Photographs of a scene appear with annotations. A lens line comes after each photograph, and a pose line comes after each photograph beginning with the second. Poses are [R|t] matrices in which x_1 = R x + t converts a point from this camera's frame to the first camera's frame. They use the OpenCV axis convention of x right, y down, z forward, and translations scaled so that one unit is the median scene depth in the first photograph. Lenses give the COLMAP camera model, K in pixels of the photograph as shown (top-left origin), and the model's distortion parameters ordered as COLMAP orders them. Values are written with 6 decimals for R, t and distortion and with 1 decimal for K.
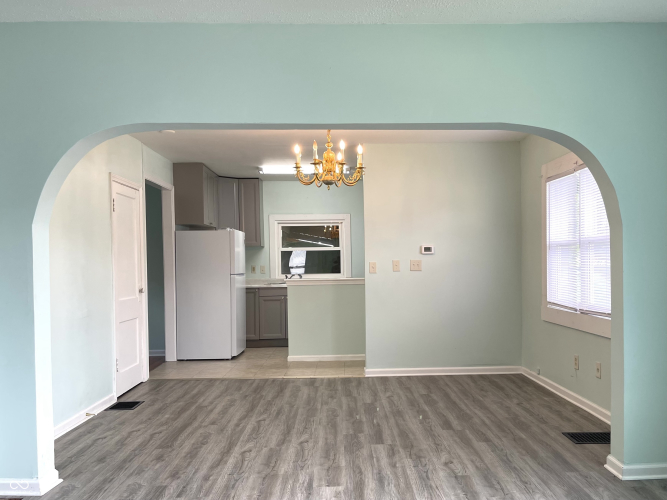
lens RADIAL K [[517.7, 0, 345.8], [0, 517.7, 264.6], [0, 0, 1]] dist [0.040938, -0.003679]
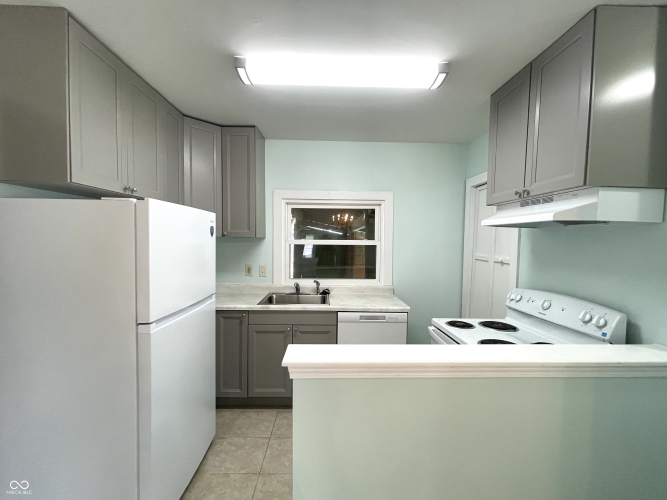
lens RADIAL K [[278.6, 0, 332.3], [0, 278.6, 251.3], [0, 0, 1]] dist [-0.002394, -0.000070]
pose [[0.999631, 0.027020, -0.002869, -0.068278], [-0.026871, 0.998711, 0.043058, -0.034403], [0.004029, -0.042965, 0.999068, 0.636440]]
